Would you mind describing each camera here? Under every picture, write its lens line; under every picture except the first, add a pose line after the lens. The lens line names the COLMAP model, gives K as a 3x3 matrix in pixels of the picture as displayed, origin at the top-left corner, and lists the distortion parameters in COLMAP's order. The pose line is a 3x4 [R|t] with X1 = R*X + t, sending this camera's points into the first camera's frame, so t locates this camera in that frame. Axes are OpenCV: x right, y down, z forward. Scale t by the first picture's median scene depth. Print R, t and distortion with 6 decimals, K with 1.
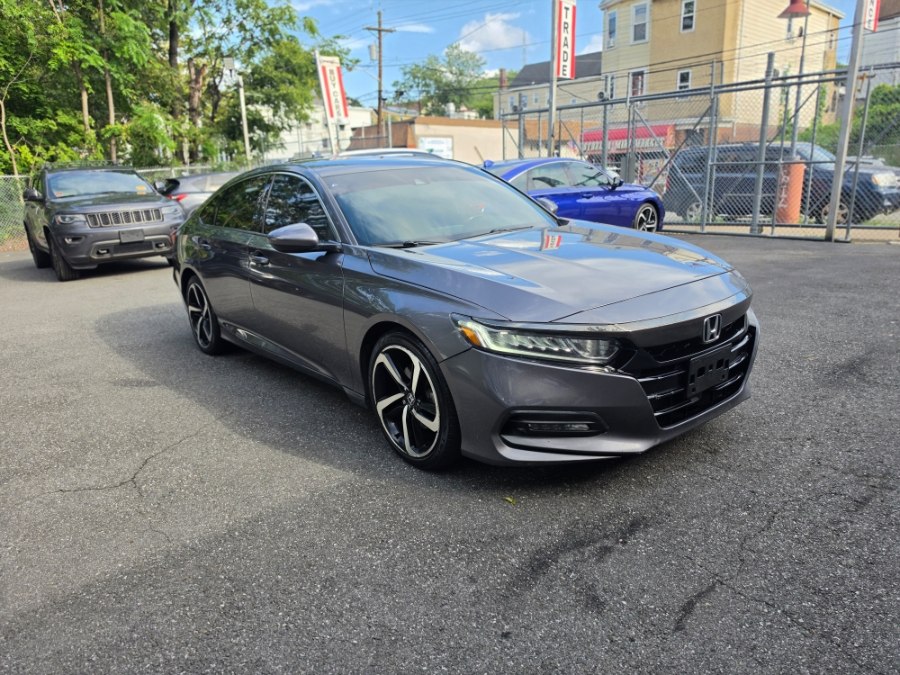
lens RADIAL K [[644.2, 0, 445.2], [0, 644.2, 343.7], [0, 0, 1]] dist [0.000946, -0.018734]
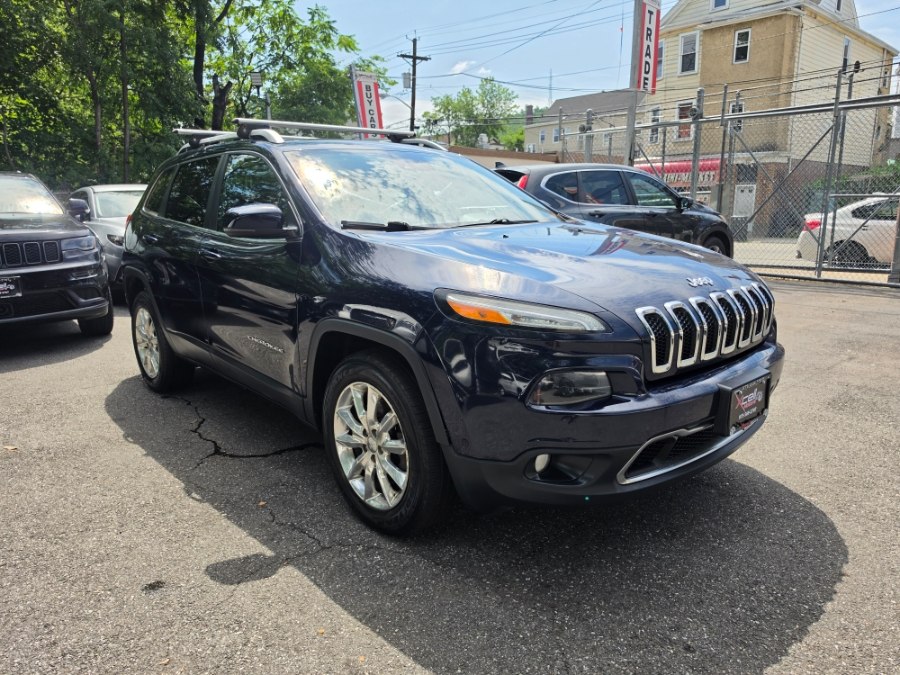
lens RADIAL K [[644.2, 0, 455.6], [0, 644.2, 332.4], [0, 0, 1]] dist [0.000946, -0.018734]
pose [[0.999493, 0.028218, -0.014767, -0.030062], [-0.029105, 0.997540, -0.063771, -0.025834], [0.012931, 0.064168, 0.997855, 0.120345]]
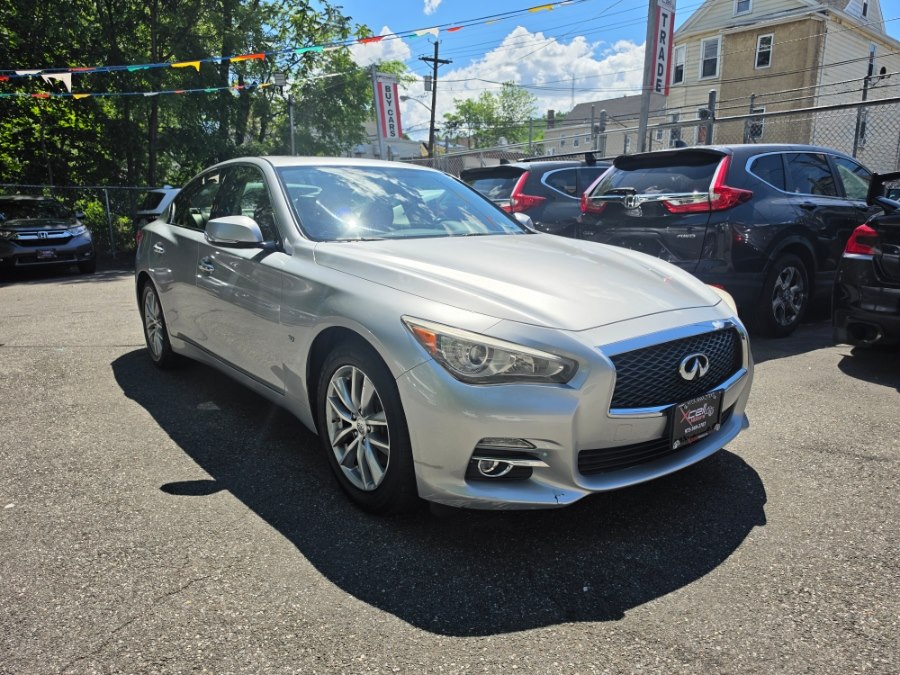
lens RADIAL K [[644.2, 0, 449.0], [0, 644.2, 336.0], [0, 0, 1]] dist [0.000946, -0.018734]
pose [[0.997443, 0.050256, -0.050817, -0.023510], [-0.053422, 0.996583, -0.062990, -0.015395], [0.047478, 0.065544, 0.996720, 0.105694]]
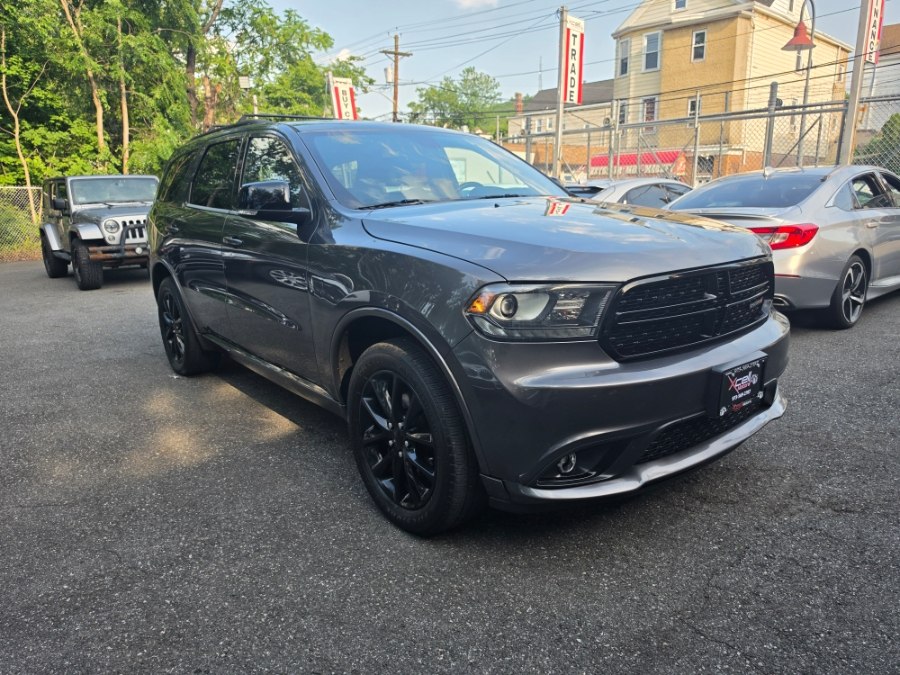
lens RADIAL K [[644.2, 0, 457.0], [0, 644.2, 337.4], [0, 0, 1]] dist [0.000946, -0.018734]
pose [[0.999747, 0.022471, -0.000203, 0.009766], [-0.022461, 0.998937, -0.040247, -0.000530], [-0.000701, 0.040241, 0.999190, 0.002993]]
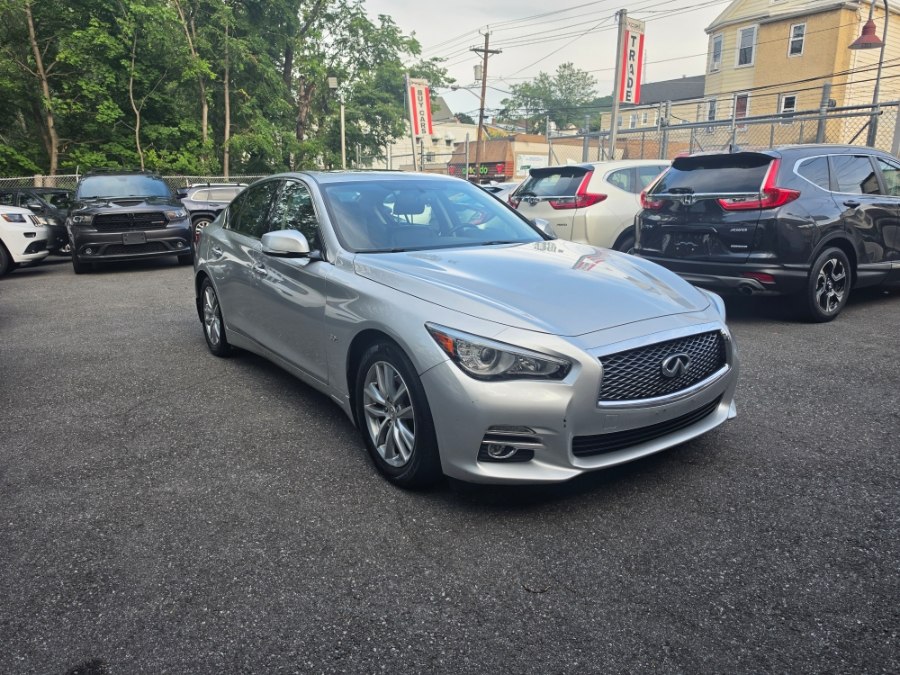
lens RADIAL K [[644.2, 0, 440.4], [0, 644.2, 329.9], [0, 0, 1]] dist [0.000946, -0.018734]
pose [[0.984204, 0.075675, -0.160050, 0.057474], [-0.082237, 0.996006, -0.034775, 0.006226], [0.156779, 0.047388, 0.986496, -0.032367]]
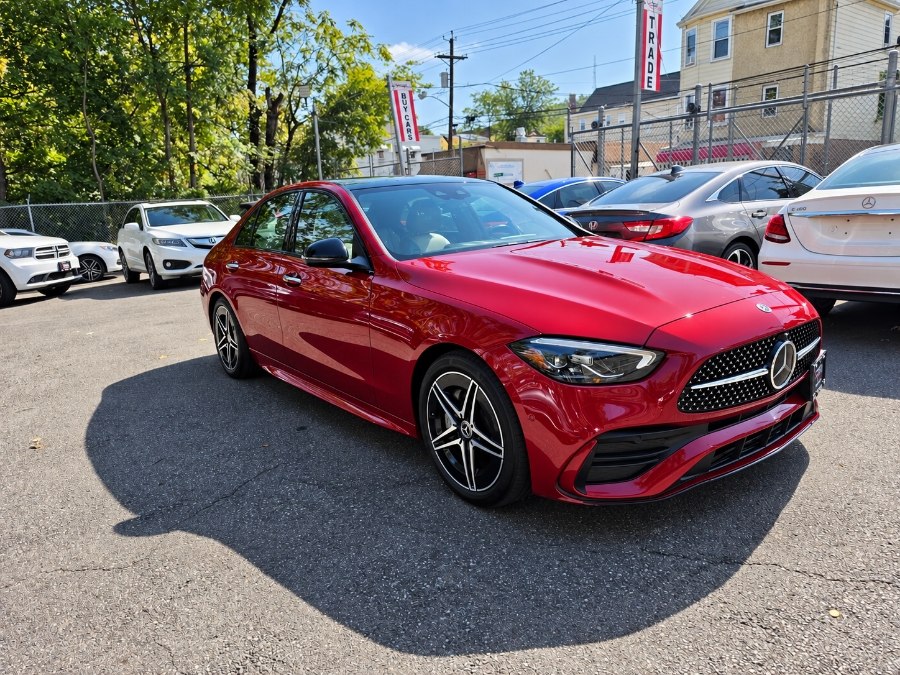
lens RADIAL K [[644.2, 0, 436.0], [0, 644.2, 331.7], [0, 0, 1]] dist [0.000946, -0.018734]
pose [[0.993014, 0.010070, -0.117562, -0.006367], [-0.016527, 0.998400, -0.054083, -0.005420], [0.116829, 0.055648, 0.991592, 0.039923]]
